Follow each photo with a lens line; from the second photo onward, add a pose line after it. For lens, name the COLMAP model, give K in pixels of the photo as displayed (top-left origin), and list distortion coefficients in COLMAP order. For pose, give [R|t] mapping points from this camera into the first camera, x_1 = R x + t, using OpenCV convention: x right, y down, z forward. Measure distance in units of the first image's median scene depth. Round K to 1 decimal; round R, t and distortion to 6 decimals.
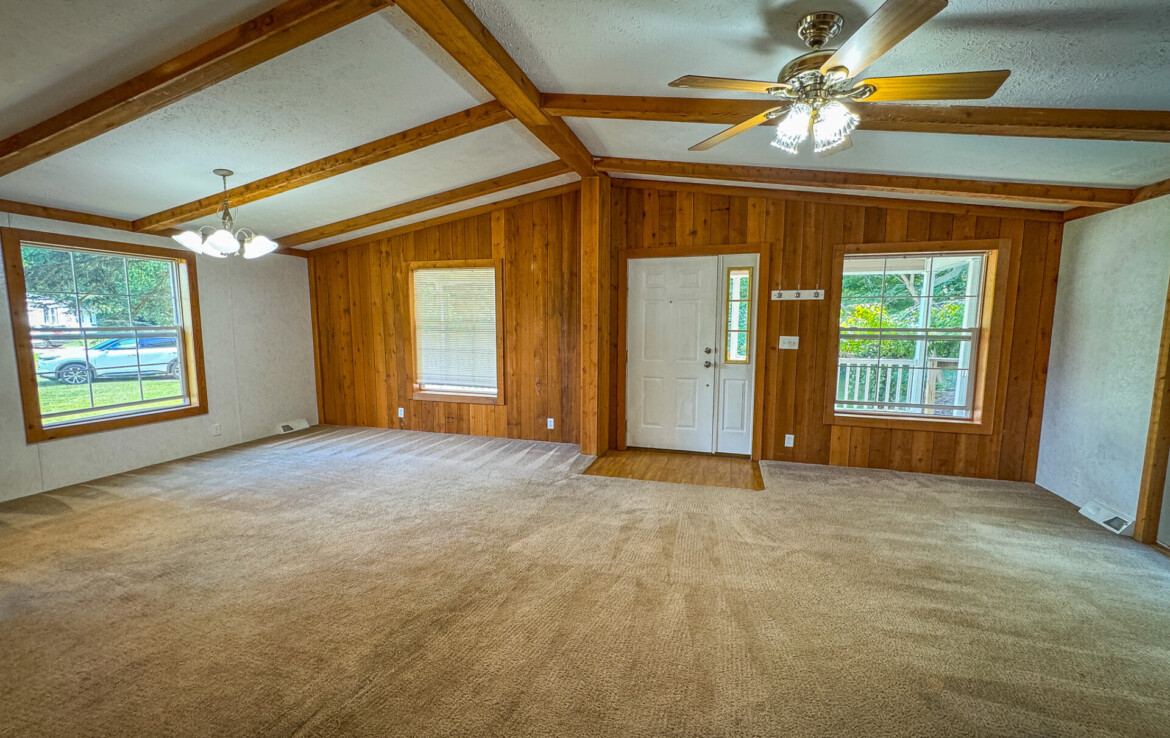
lens RADIAL K [[466.1, 0, 588.1], [0, 466.1, 370.7], [0, 0, 1]] dist [-0.002701, 0.000195]
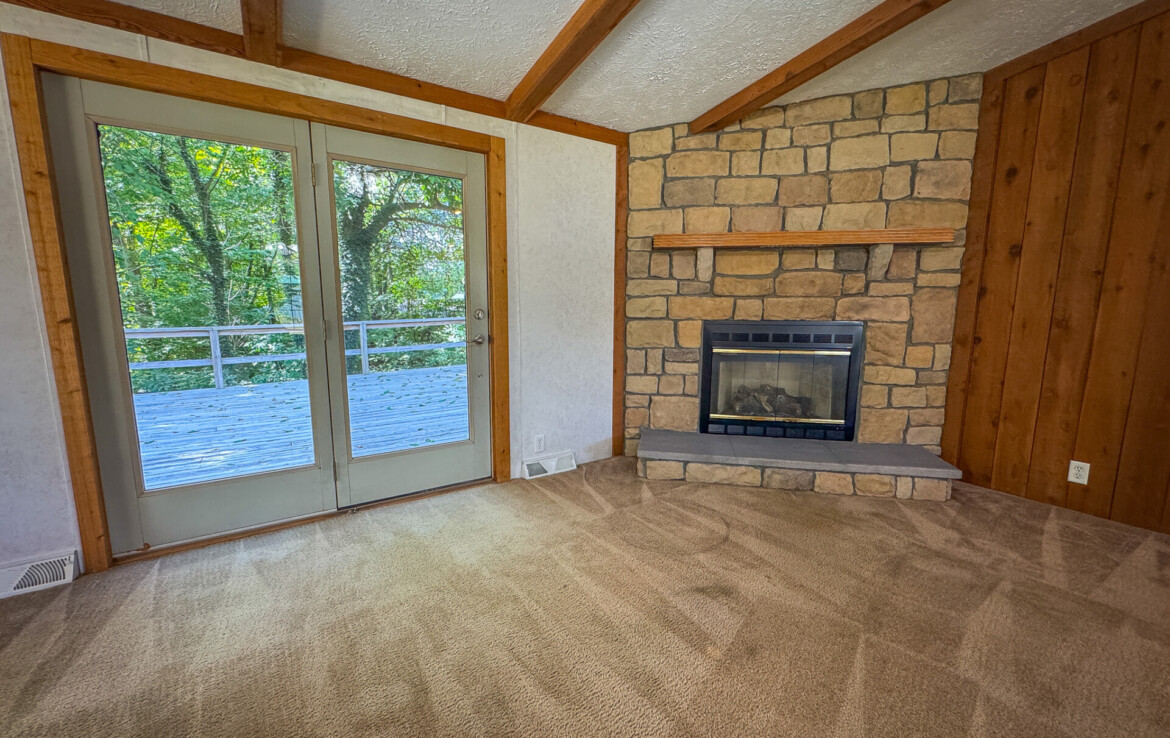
lens RADIAL K [[466.1, 0, 587.0], [0, 466.1, 370.0], [0, 0, 1]] dist [-0.002701, 0.000195]
pose [[-0.772330, -0.102479, 0.626901, 0.167928], [0.059533, 0.970880, 0.232053, -0.014686], [-0.632426, 0.216543, -0.743738, 0.628103]]
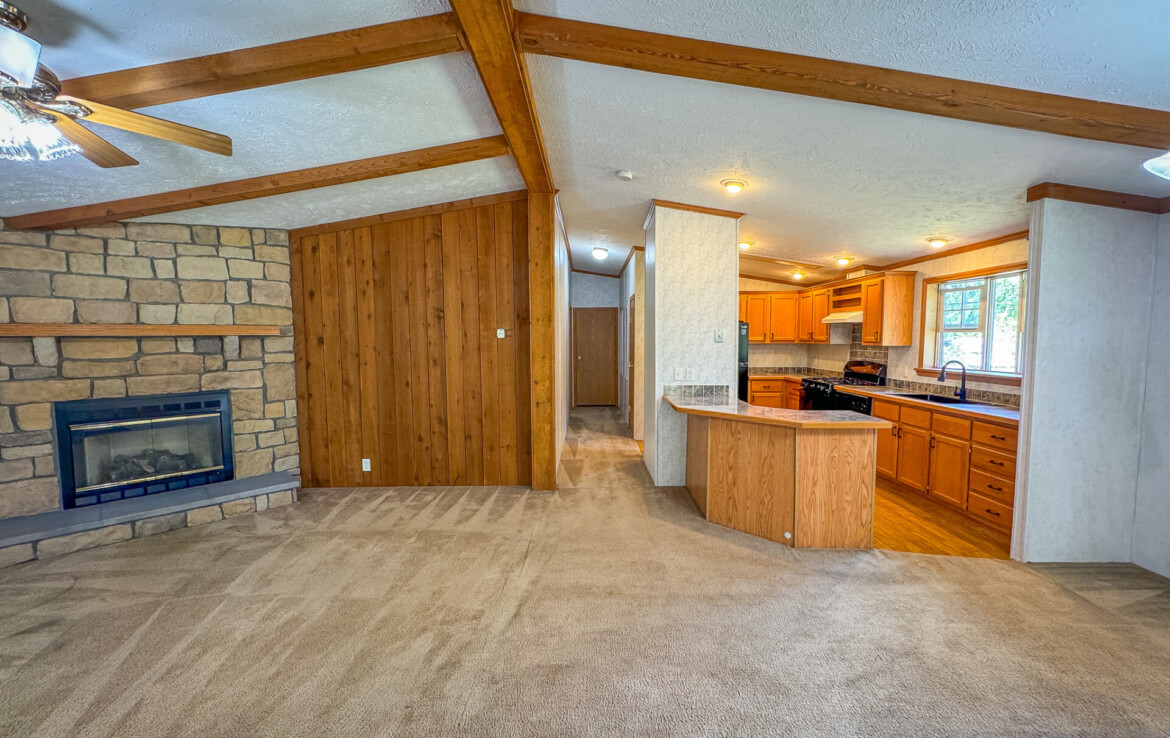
lens RADIAL K [[466.1, 0, 586.0], [0, 466.1, 369.8], [0, 0, 1]] dist [-0.002701, 0.000195]
pose [[-0.958392, 0.021674, -0.284631, -0.115021], [-0.028198, 0.985048, 0.169956, -0.111585], [0.284059, 0.170910, -0.943451, 0.898919]]
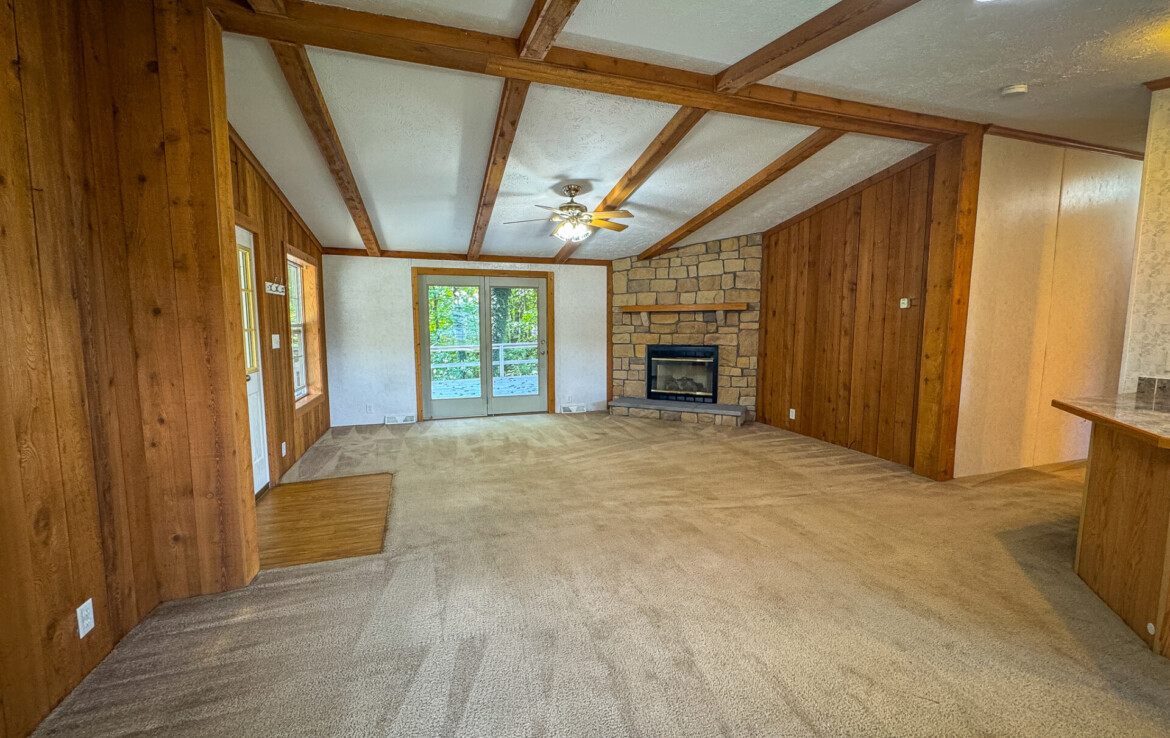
lens RADIAL K [[466.1, 0, 587.6], [0, 466.1, 369.9], [0, 0, 1]] dist [-0.002701, 0.000195]
pose [[-0.574308, -0.085280, 0.814185, -0.613507], [0.089435, 0.982070, 0.165950, -0.096476], [-0.813739, 0.168123, -0.556384, 0.965942]]
